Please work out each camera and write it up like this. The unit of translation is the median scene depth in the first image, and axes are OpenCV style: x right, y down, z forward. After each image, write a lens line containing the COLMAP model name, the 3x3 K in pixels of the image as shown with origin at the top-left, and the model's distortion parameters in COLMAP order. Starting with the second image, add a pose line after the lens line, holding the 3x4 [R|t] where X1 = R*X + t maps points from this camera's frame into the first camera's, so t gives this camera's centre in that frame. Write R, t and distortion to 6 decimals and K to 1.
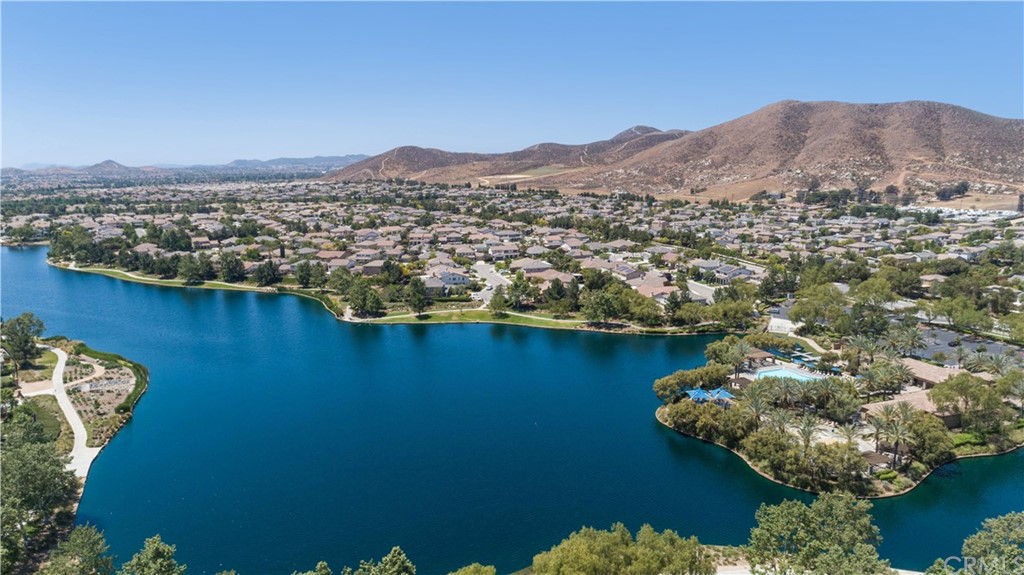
lens RADIAL K [[679.8, 0, 512.0], [0, 679.8, 287.5], [0, 0, 1]] dist [0.006068, 0.003886]
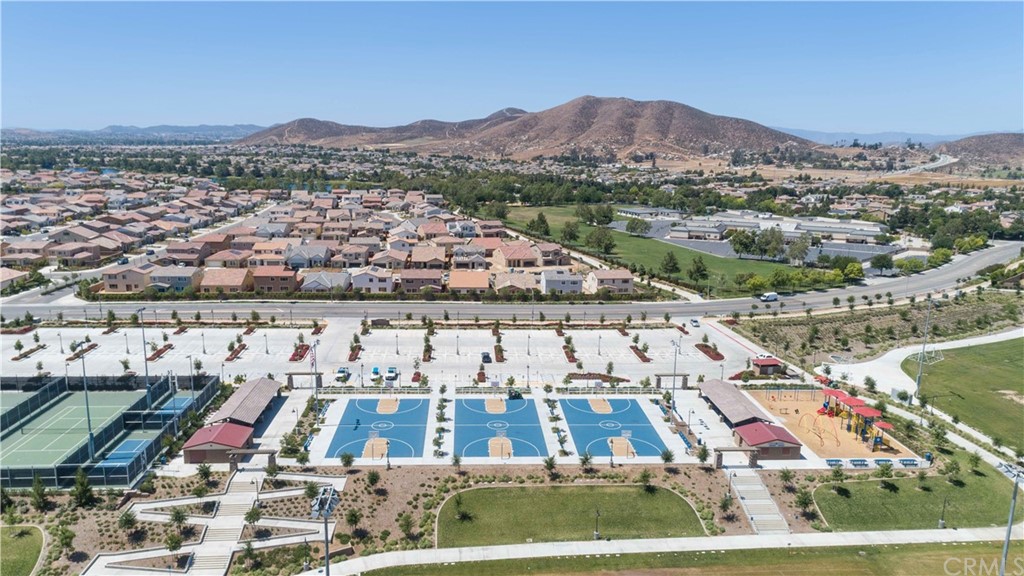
lens RADIAL K [[719.3, 0, 512.0], [0, 719.3, 288.0], [0, 0, 1]] dist [0.006752, 0.000037]
pose [[0.990974, 0.003569, 0.134004, 0.058928], [-0.006357, 0.999772, 0.020380, 0.105378], [-0.133901, -0.021048, 0.990771, -0.520856]]
